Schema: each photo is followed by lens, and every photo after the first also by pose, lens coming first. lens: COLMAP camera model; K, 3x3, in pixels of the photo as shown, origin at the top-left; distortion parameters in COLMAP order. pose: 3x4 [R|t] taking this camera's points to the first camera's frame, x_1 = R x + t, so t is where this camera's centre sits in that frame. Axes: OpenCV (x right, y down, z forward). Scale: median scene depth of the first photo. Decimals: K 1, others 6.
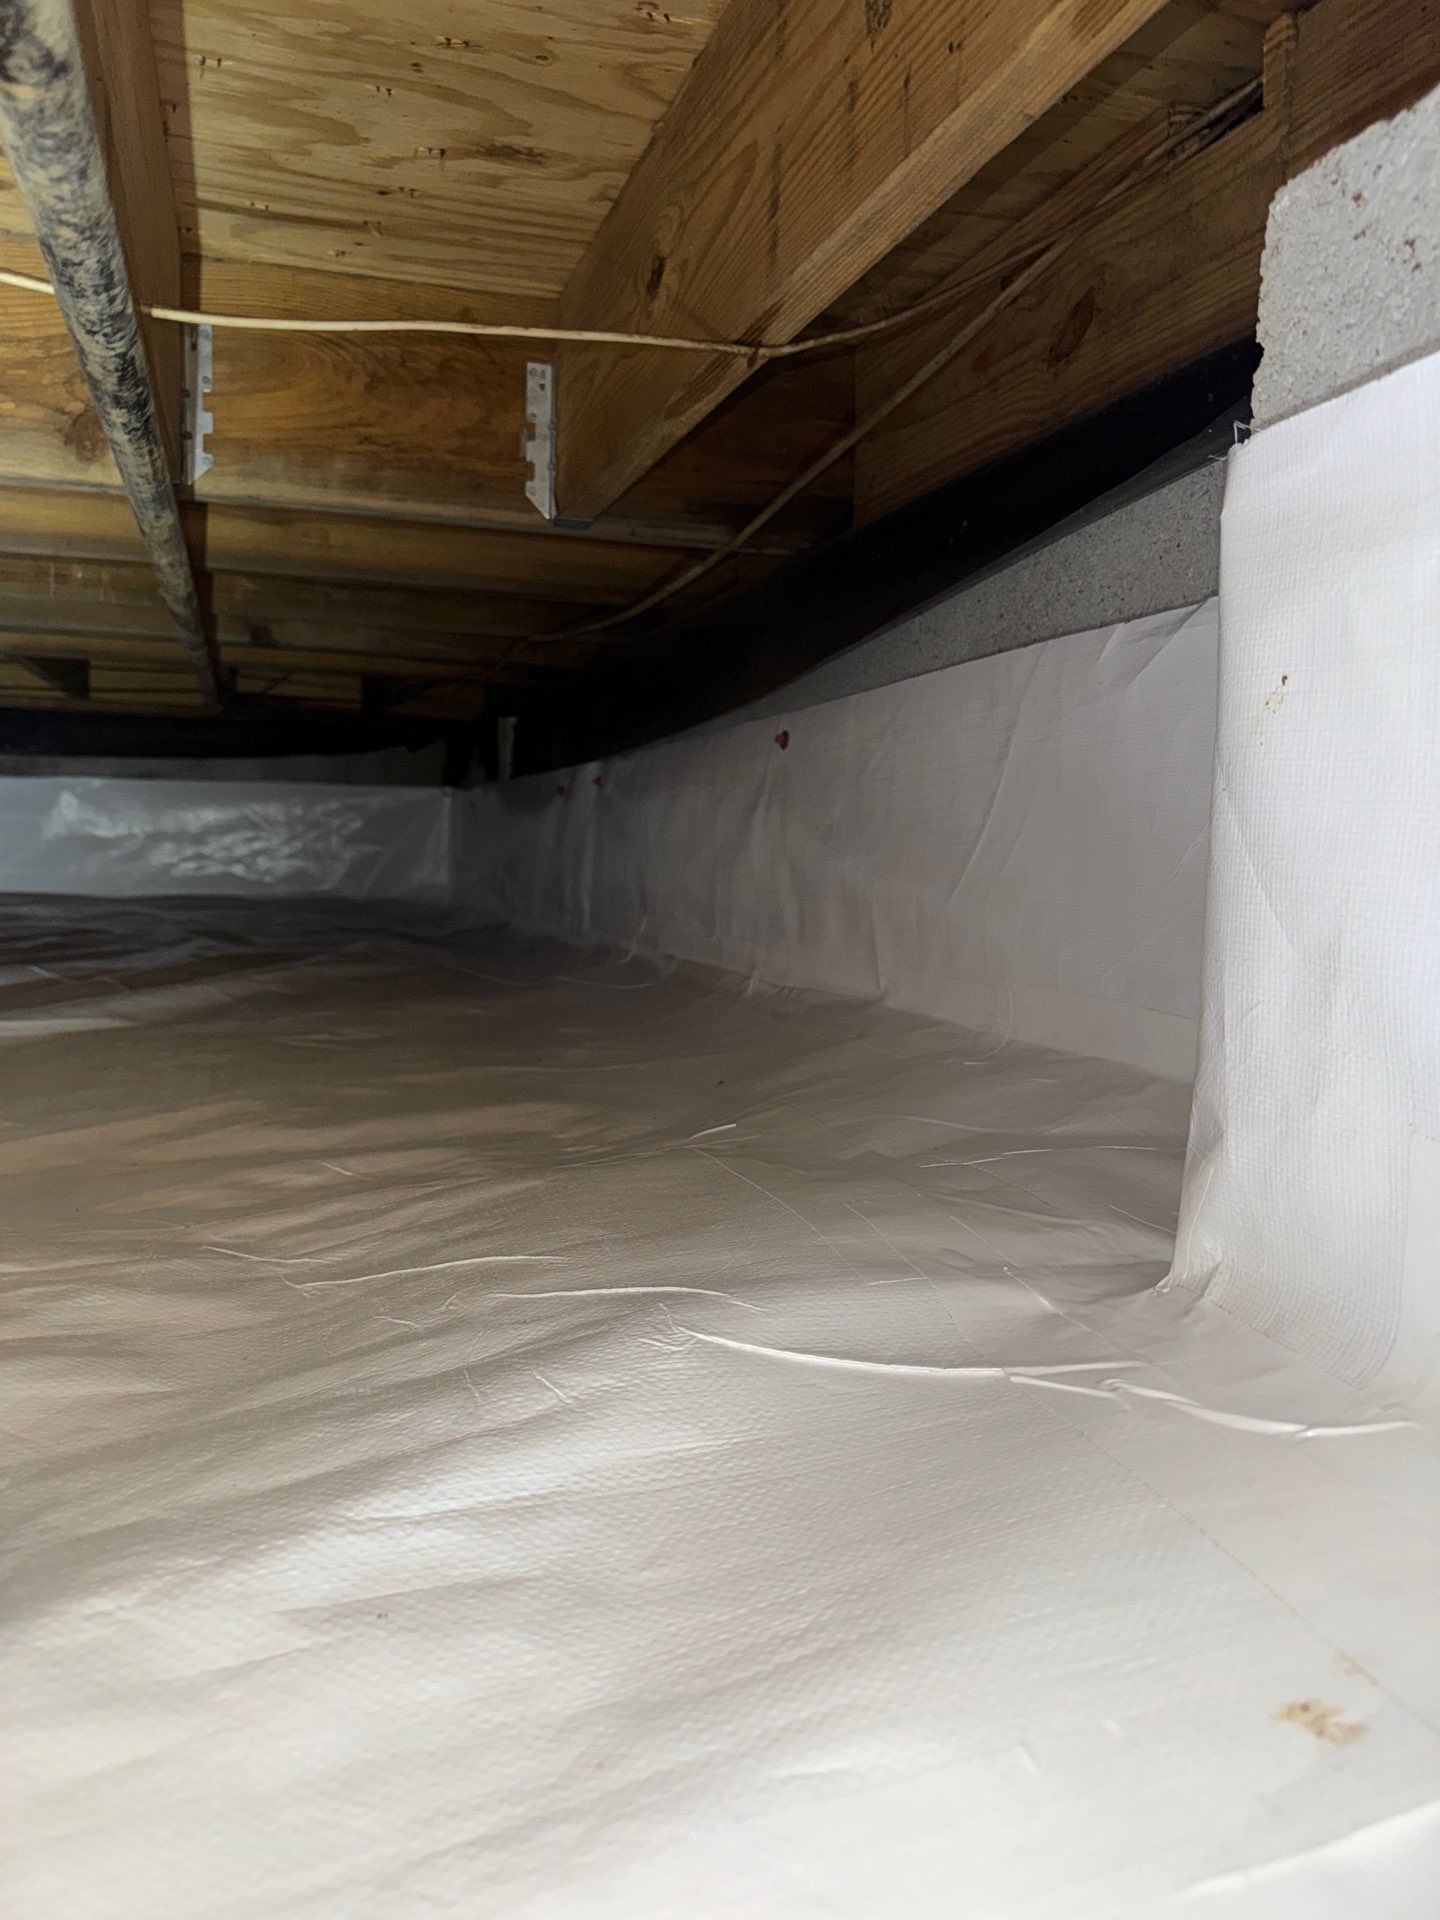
lens RADIAL K [[1348.2, 0, 720.0], [0, 1348.2, 960.0], [0, 0, 1]] dist [-0.008327, -0.008554]
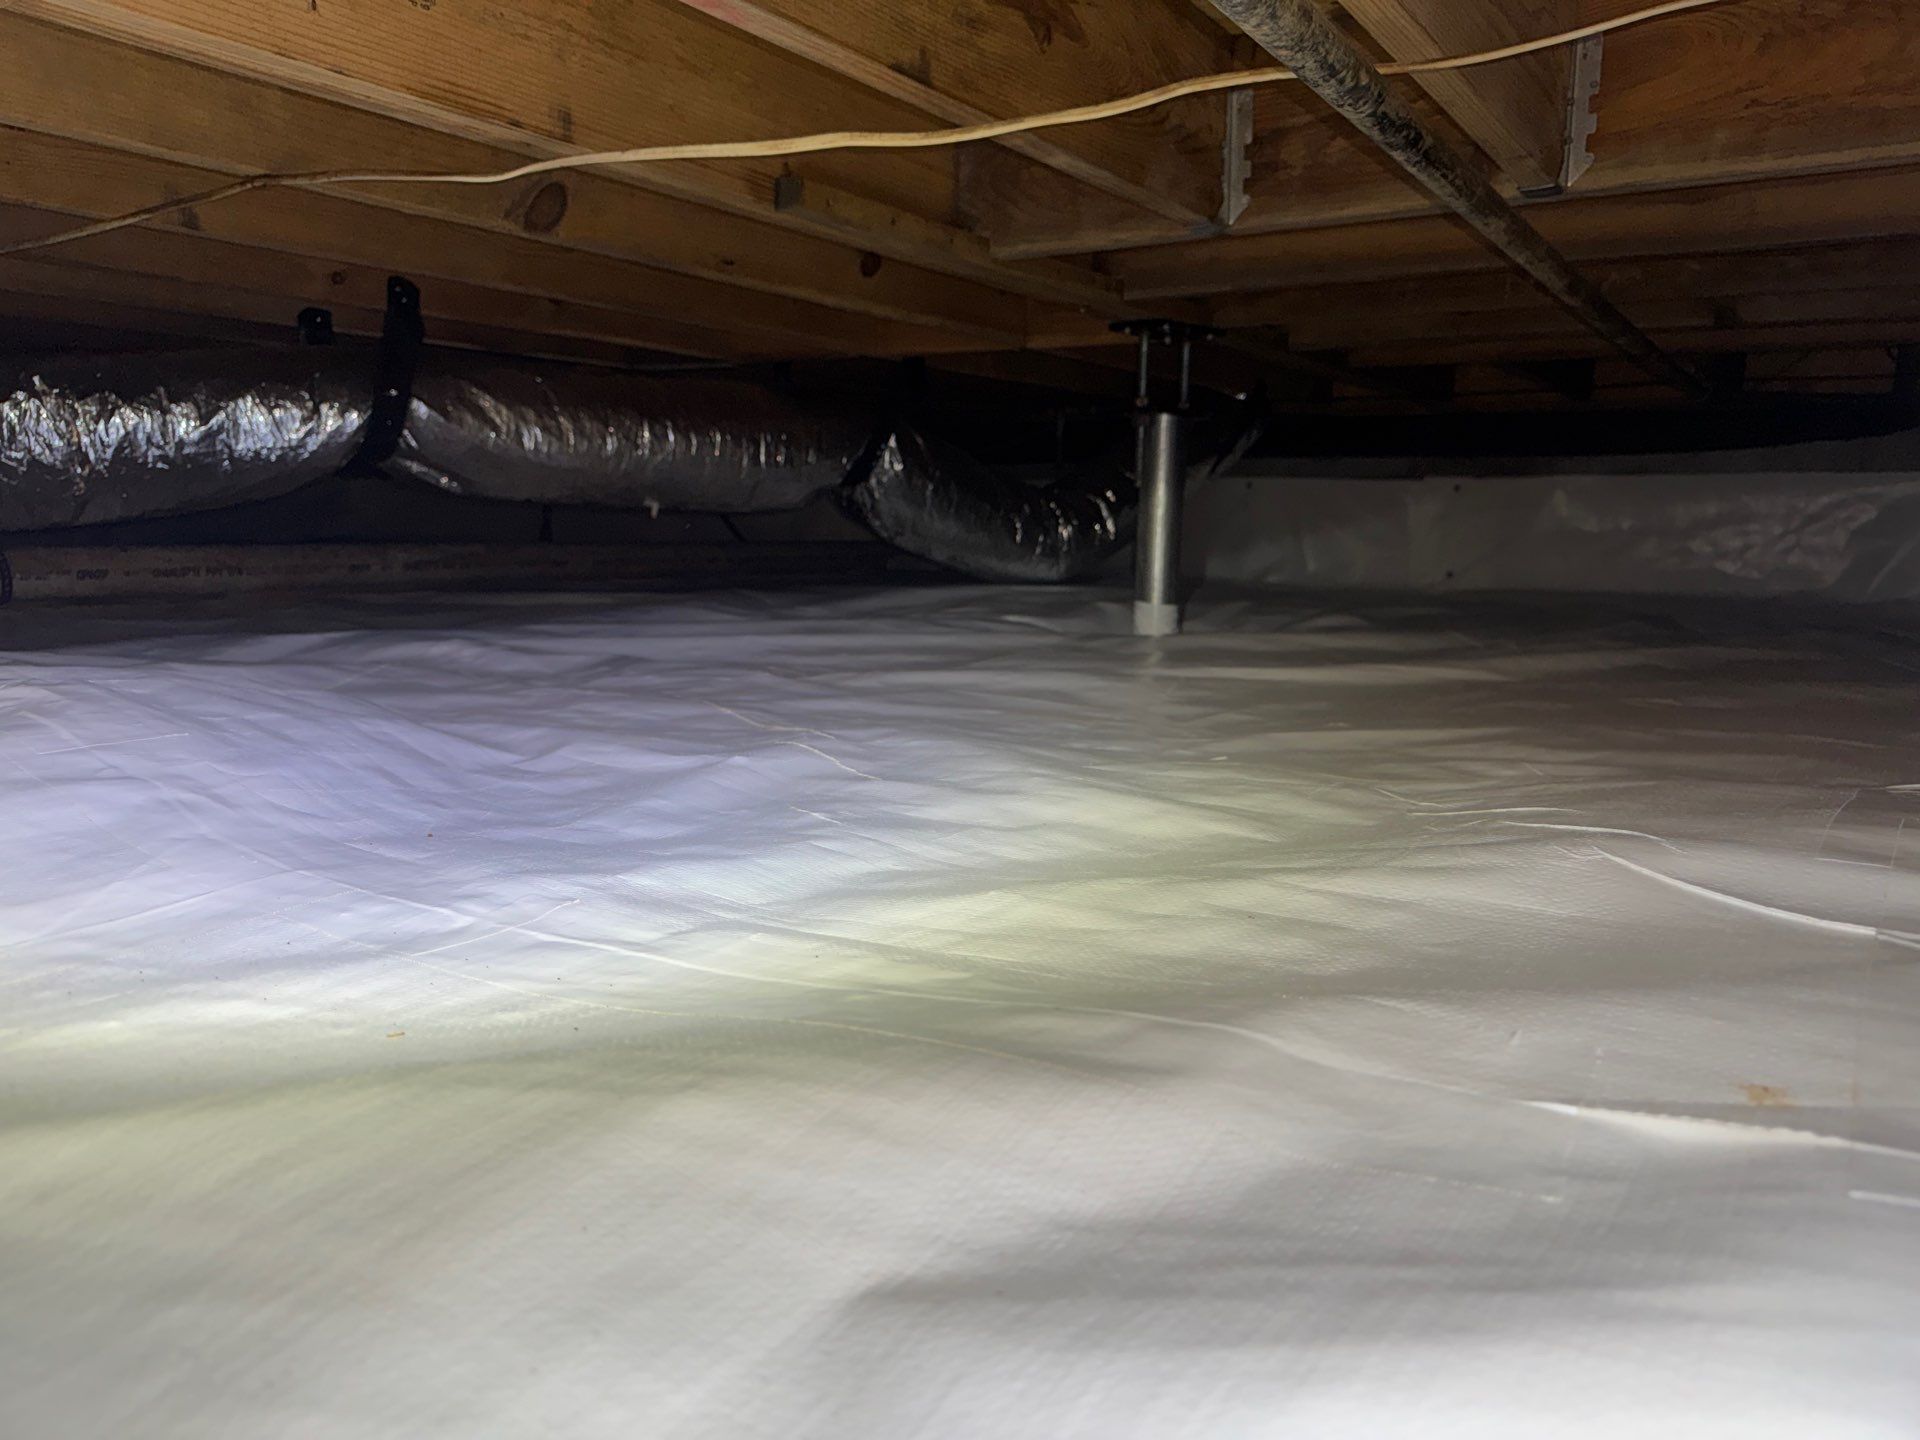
lens RADIAL K [[1348.2, 0, 960.0], [0, 1348.2, 720.0], [0, 0, 1]] dist [-0.008327, -0.008554]
pose [[0.613288, 0.100751, -0.783408, 0.200855], [-0.073176, 0.994813, 0.070653, 0.042435], [0.786463, 0.013996, 0.617479, -0.070954]]
